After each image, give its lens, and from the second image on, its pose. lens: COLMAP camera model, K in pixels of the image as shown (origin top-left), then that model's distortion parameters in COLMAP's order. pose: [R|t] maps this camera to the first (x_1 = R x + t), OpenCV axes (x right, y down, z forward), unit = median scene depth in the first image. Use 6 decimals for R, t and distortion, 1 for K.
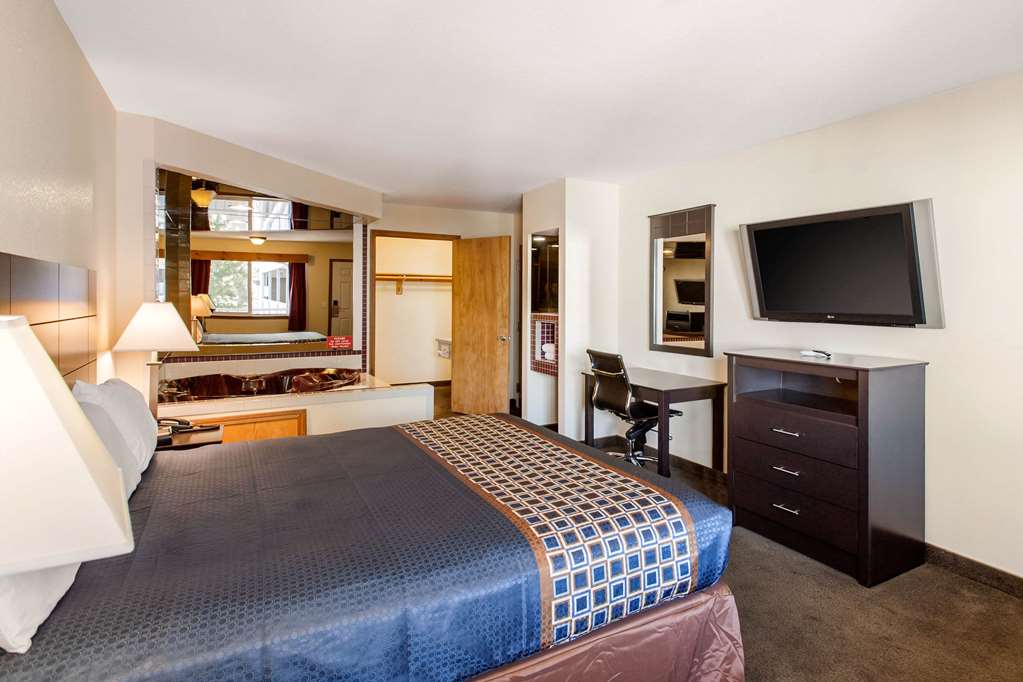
lens RADIAL K [[523.9, 0, 509.1], [0, 523.9, 303.4], [0, 0, 1]] dist [0.006025, -0.001110]
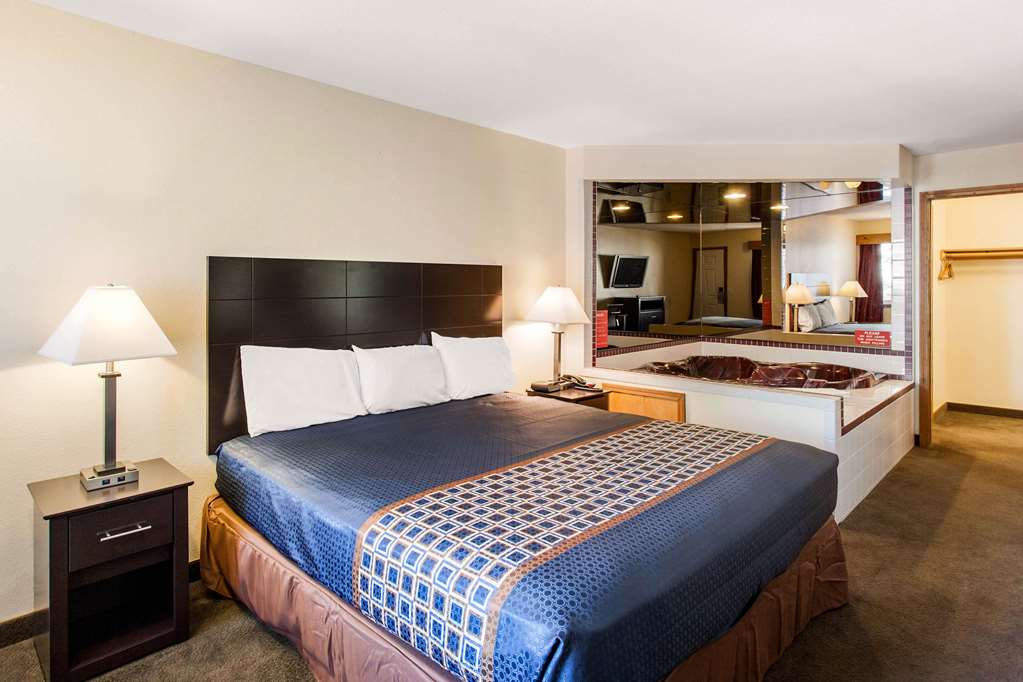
lens RADIAL K [[523.9, 0, 506.7], [0, 523.9, 281.8], [0, 0, 1]] dist [0.006025, -0.001110]
pose [[0.361505, -0.007596, -0.932339, 0.435011], [-0.008328, 0.999901, -0.011375, 0.002098], [0.932333, 0.011877, 0.361406, 0.330421]]
